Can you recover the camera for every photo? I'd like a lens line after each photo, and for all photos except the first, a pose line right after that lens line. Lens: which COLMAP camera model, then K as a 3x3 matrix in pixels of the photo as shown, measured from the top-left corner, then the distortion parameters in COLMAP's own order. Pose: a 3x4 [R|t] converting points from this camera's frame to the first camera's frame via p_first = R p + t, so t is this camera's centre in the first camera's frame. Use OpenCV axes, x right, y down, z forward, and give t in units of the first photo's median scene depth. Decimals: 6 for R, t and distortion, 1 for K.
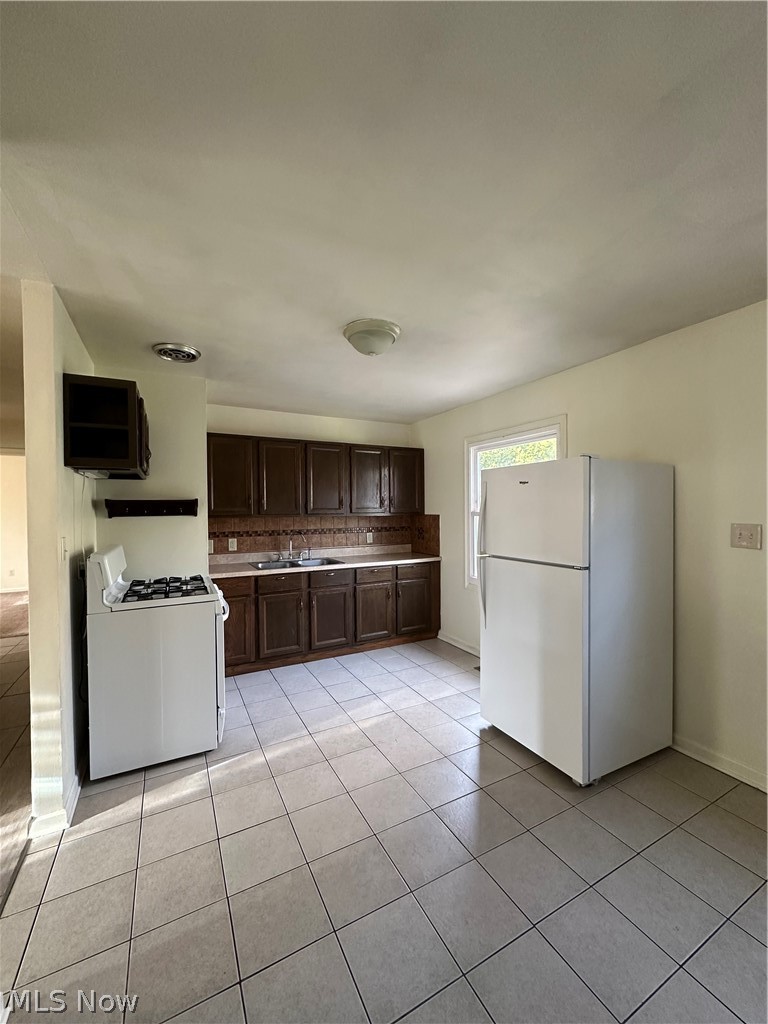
lens RADIAL K [[406.2, 0, 383.7], [0, 406.2, 514.6], [0, 0, 1]] dist [-0.003719, 0.001894]
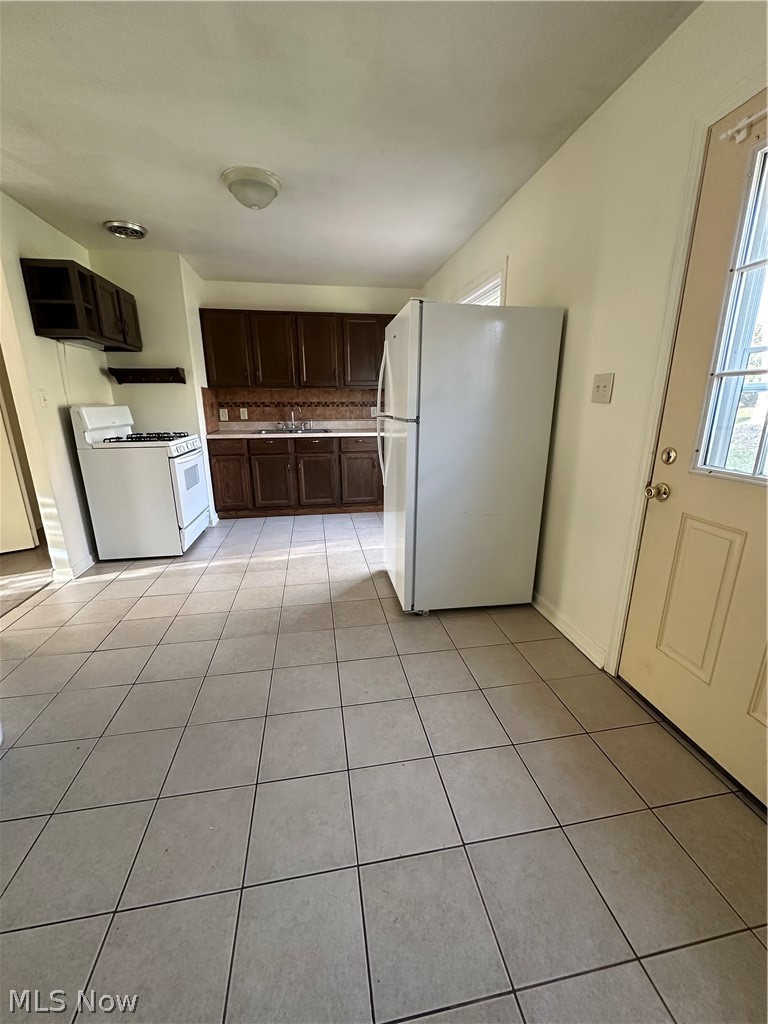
lens RADIAL K [[406.2, 0, 384.5], [0, 406.2, 511.7], [0, 0, 1]] dist [-0.003719, 0.001894]
pose [[0.951299, 0.085084, -0.296294, 0.413510], [-0.007634, 0.967363, 0.253278, 0.052205], [0.308174, -0.238682, 0.920902, -0.012617]]
